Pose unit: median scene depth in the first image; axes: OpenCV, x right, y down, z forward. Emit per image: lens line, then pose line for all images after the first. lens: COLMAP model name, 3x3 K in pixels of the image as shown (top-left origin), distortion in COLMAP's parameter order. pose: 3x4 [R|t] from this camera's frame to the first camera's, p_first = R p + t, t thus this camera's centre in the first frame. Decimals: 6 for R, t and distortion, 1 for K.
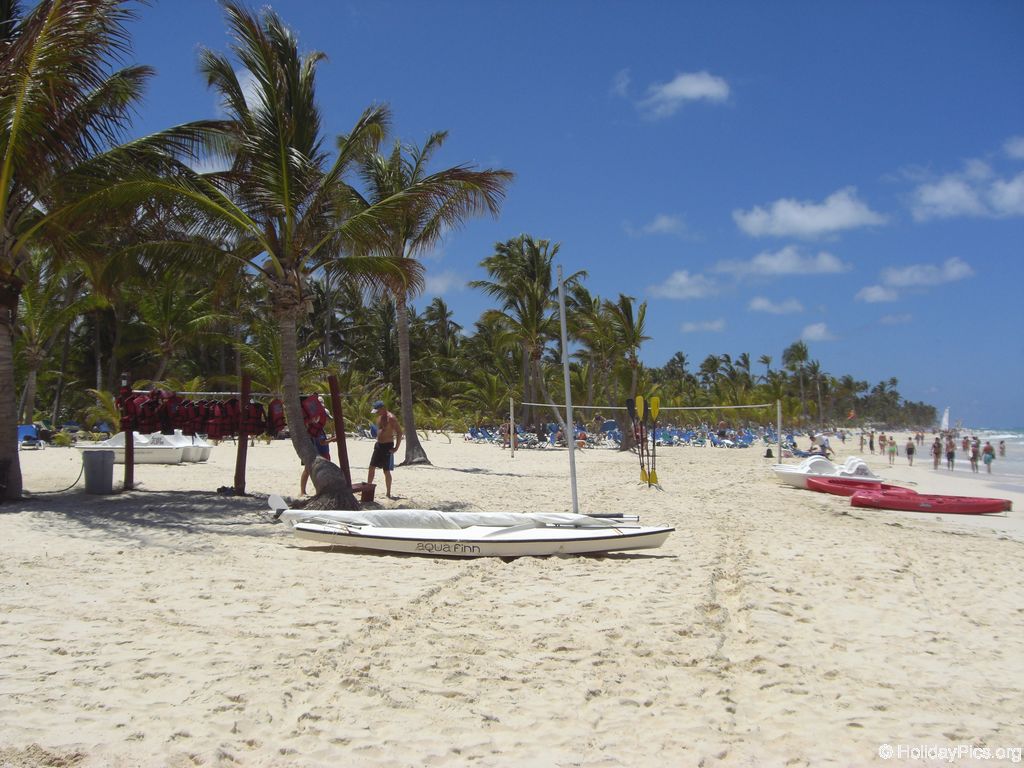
lens RADIAL K [[1111.7, 0, 510.1], [0, 1111.7, 401.6], [0, 0, 1]] dist [-0.266594, 0.372034]
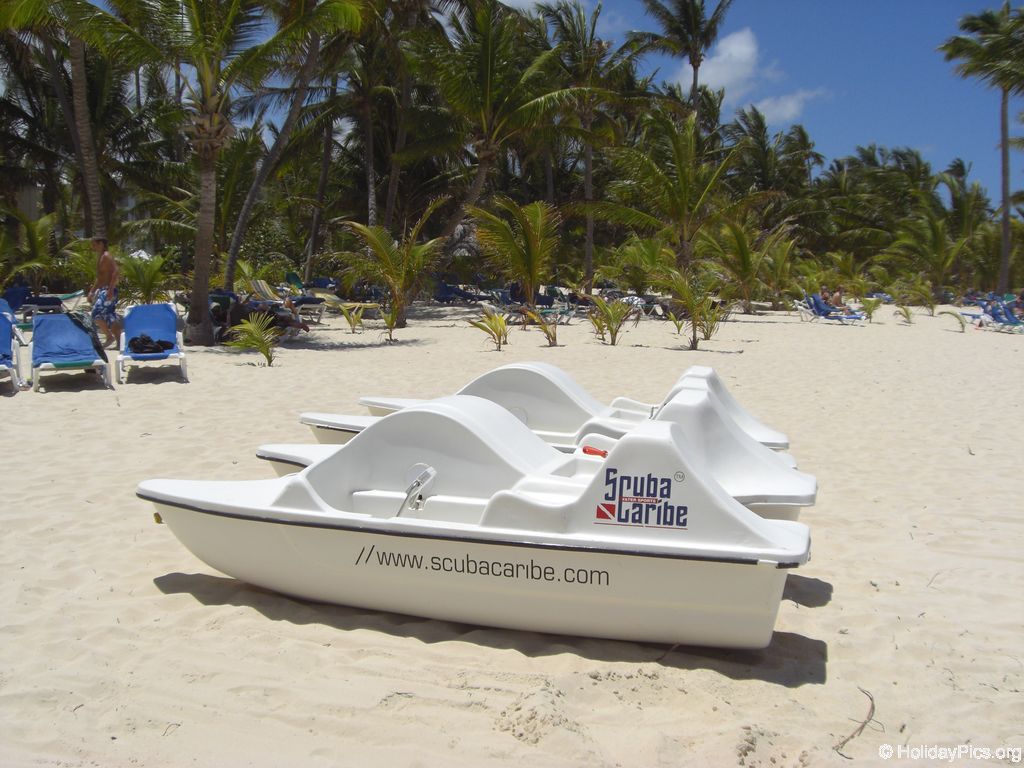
lens RADIAL K [[1111.7, 0, 510.1], [0, 1111.7, 401.6], [0, 0, 1]] dist [-0.266594, 0.372034]
pose [[0.968281, 0.051311, -0.244538, -0.132834], [-0.017929, 0.990433, 0.136826, 0.001043], [0.249219, -0.128101, 0.959937, 0.369626]]
